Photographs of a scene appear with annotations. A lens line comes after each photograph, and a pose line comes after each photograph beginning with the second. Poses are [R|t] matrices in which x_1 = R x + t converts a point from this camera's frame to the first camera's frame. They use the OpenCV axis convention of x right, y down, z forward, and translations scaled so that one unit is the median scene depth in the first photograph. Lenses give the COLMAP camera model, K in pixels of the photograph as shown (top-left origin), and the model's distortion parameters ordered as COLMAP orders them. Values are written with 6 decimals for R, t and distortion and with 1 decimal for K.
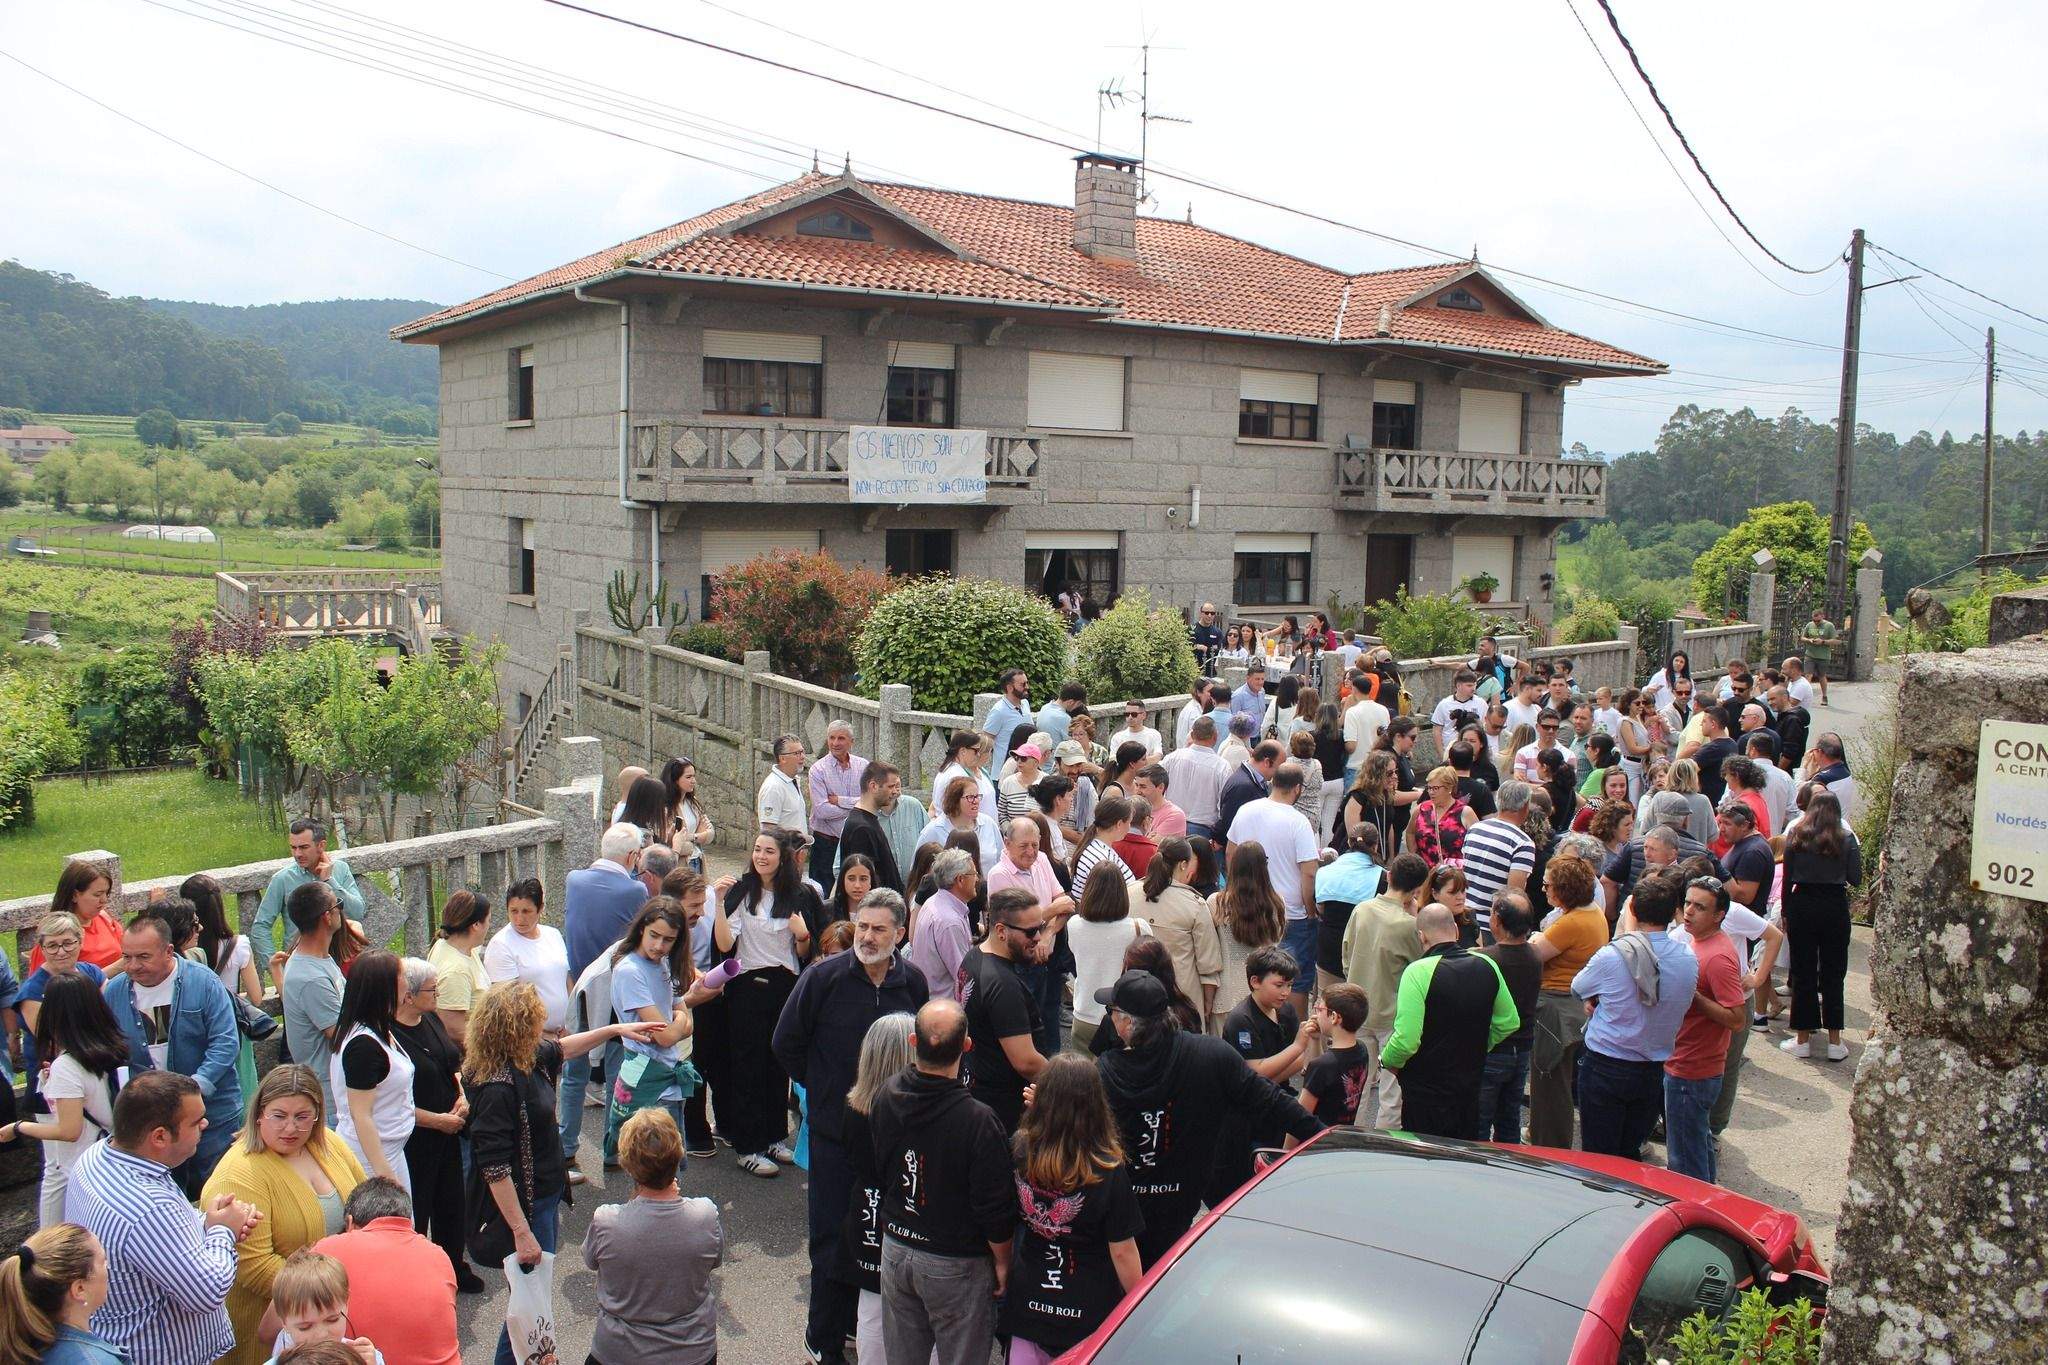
lens RADIAL K [[1731.8, 0, 1025.1], [0, 1731.8, 691.3], [0, 0, 1]] dist [-0.124862, 0.096441]
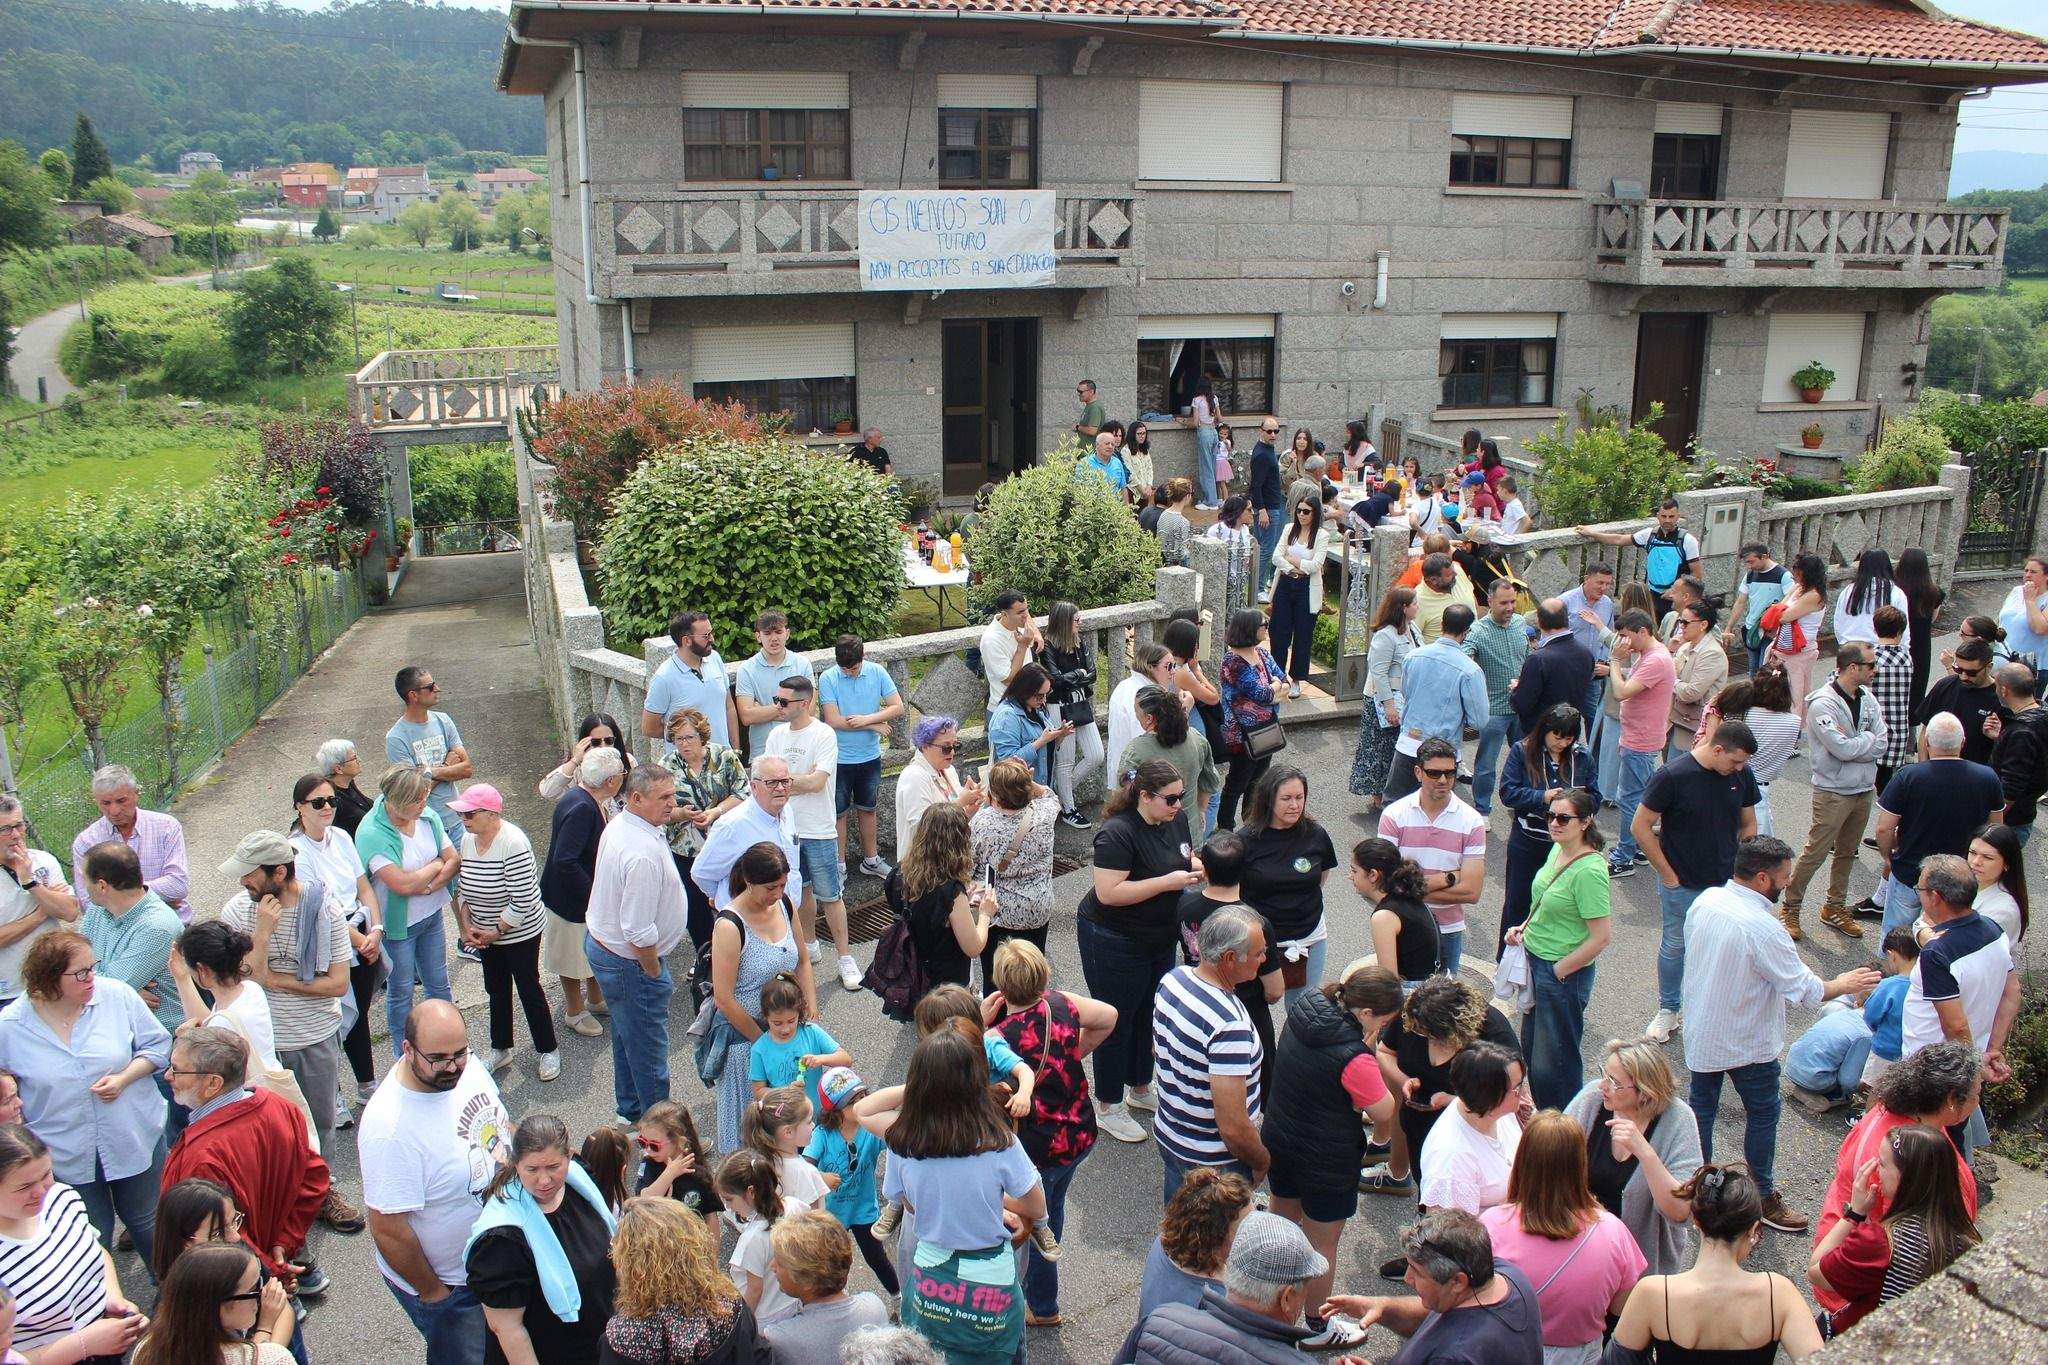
lens RADIAL K [[1731.8, 0, 1002.0], [0, 1731.8, 700.2], [0, 0, 1]] dist [-0.124862, 0.096441]
pose [[0.962937, 0.053305, -0.264406, 0.148351], [-0.010528, 0.986958, 0.160633, -0.044014], [0.269520, -0.151896, 0.950940, 0.209823]]
